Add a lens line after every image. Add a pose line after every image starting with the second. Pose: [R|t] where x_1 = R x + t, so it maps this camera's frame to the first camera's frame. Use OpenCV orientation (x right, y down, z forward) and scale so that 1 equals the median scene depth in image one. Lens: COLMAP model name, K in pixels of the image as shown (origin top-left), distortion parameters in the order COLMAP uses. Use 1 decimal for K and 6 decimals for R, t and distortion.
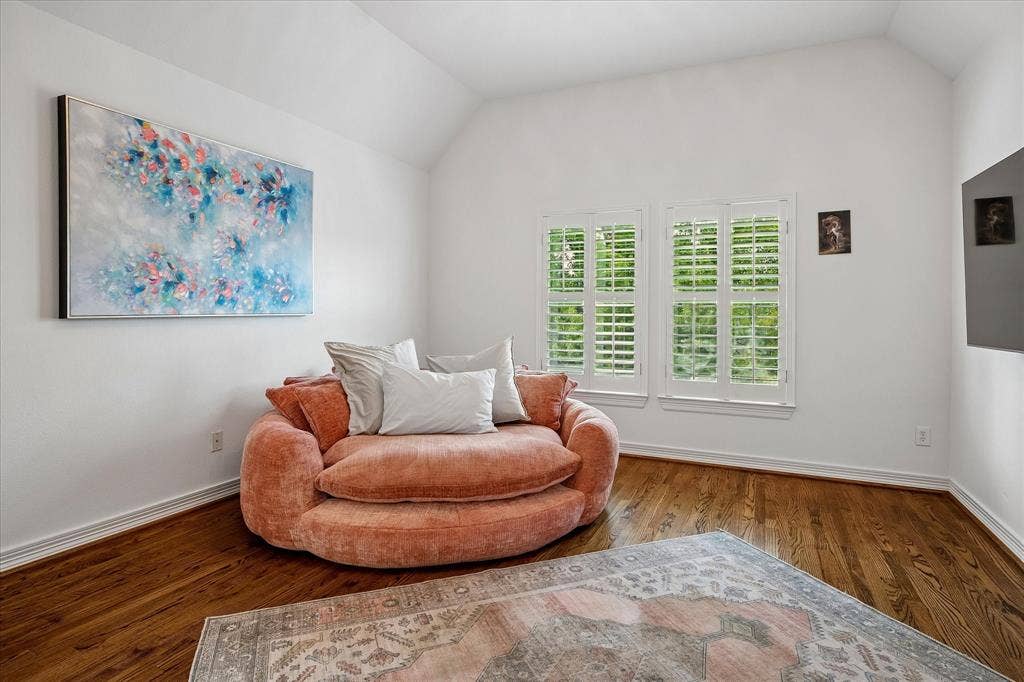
lens RADIAL K [[536.4, 0, 506.2], [0, 536.4, 311.7], [0, 0, 1]] dist [-0.002397, 0.000438]
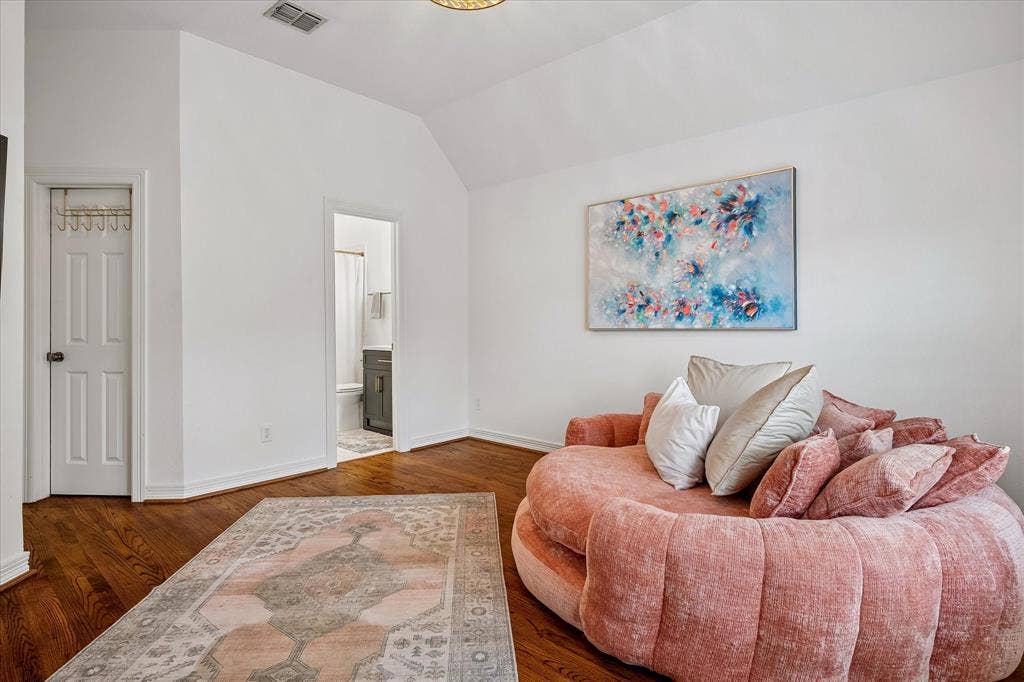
lens RADIAL K [[504.0, 0, 515.7], [0, 504.0, 325.8], [0, 0, 1]] dist [0.000049, 0.000110]
pose [[-0.248100, -0.001279, -0.968734, 0.694831], [0.001469, 0.999997, -0.001696, 0.000900], [0.968733, -0.001844, -0.248098, 0.943836]]
